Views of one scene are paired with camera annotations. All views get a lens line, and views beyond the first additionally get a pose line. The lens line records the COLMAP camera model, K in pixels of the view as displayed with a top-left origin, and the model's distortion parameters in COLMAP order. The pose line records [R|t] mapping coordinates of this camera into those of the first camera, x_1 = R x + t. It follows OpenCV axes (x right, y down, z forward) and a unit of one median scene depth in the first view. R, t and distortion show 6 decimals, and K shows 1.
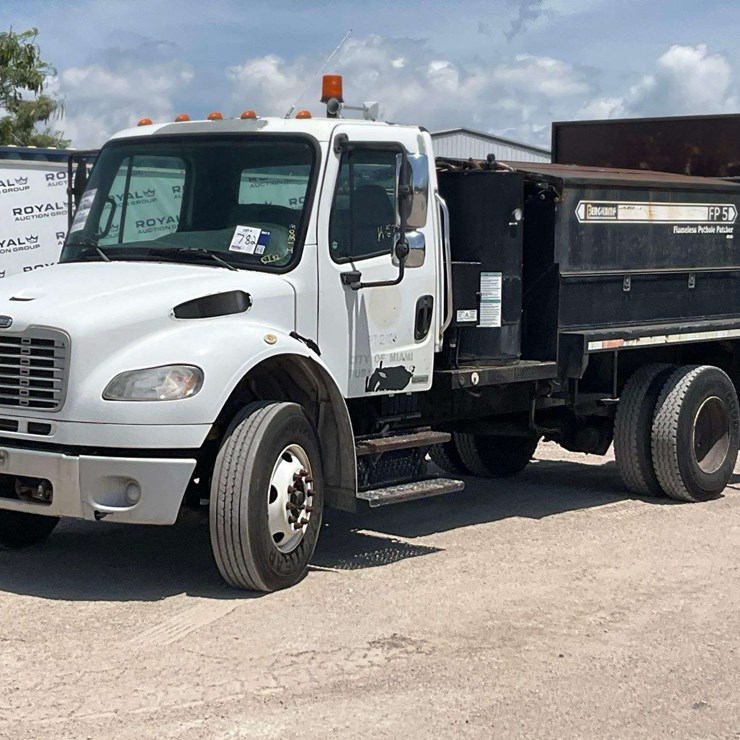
lens RADIAL K [[1717.9, 0, 370.0], [0, 1717.9, 370.0], [0, 0, 1]] dist [0.368780, -2.575189]
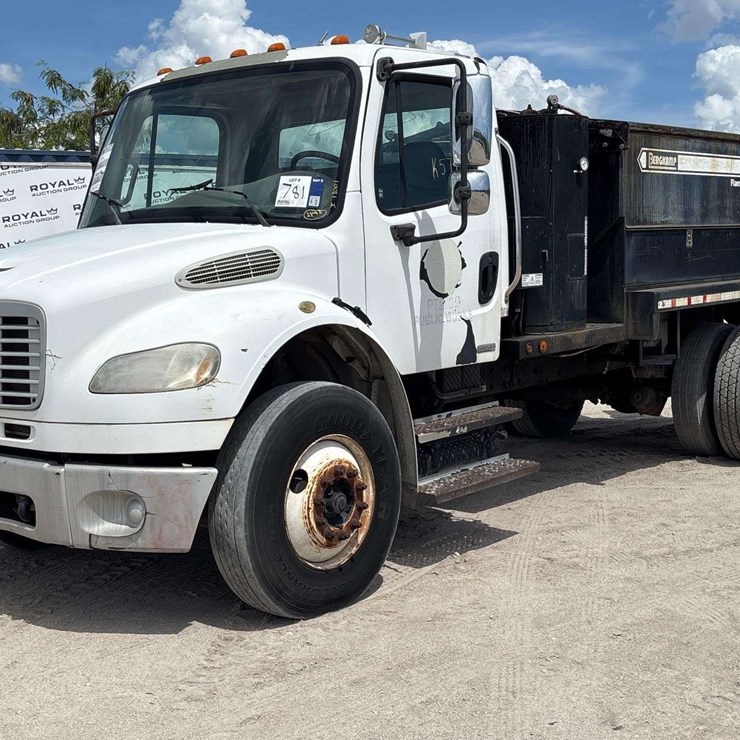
lens RADIAL K [[1658.8, 0, 370.0], [0, 1658.8, 370.0], [0, 0, 1]] dist [0.278245, -2.508617]
pose [[0.998869, -0.035914, -0.031168, -0.004167], [0.036494, 0.999167, 0.018239, -0.001456], [0.030487, -0.019356, 0.999348, 0.180252]]
